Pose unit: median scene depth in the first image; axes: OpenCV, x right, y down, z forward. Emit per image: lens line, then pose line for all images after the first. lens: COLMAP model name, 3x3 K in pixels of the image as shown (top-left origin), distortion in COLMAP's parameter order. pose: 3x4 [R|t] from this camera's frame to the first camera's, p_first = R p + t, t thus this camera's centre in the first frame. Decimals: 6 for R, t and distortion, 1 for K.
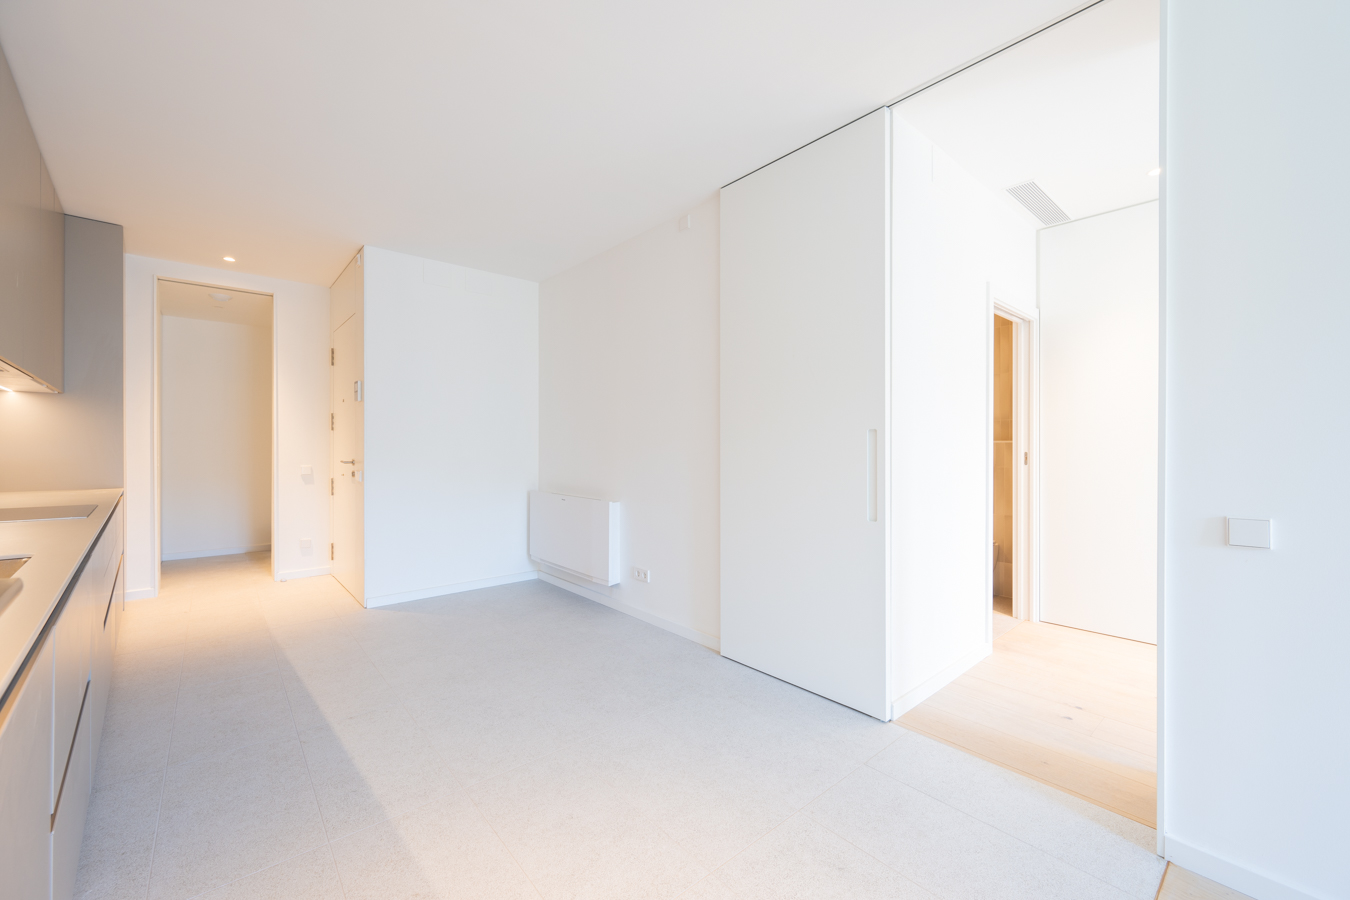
lens RADIAL K [[556.5, 0, 671.3], [0, 556.5, 442.1], [0, 0, 1]] dist [0.001054, -0.000083]
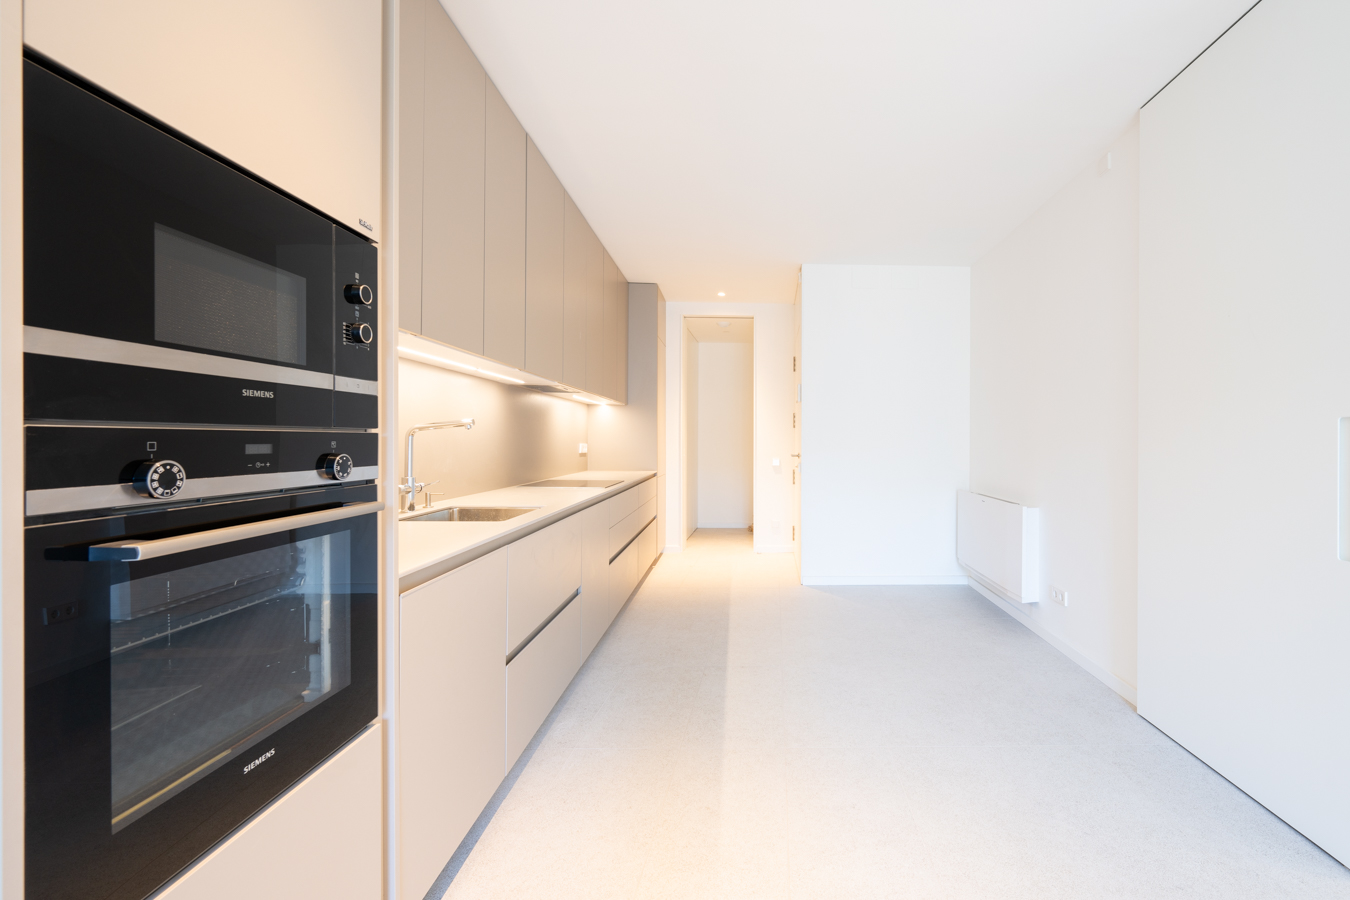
lens RADIAL K [[595.0, 0, 774.5], [0, 595.0, 440.7], [0, 0, 1]] dist [-0.002121, 0.000009]
pose [[0.769966, 0.002593, -0.638079, 0.185500], [-0.000821, 0.999995, 0.003073, 0.001934], [0.638084, -0.001842, 0.769964, 0.035731]]
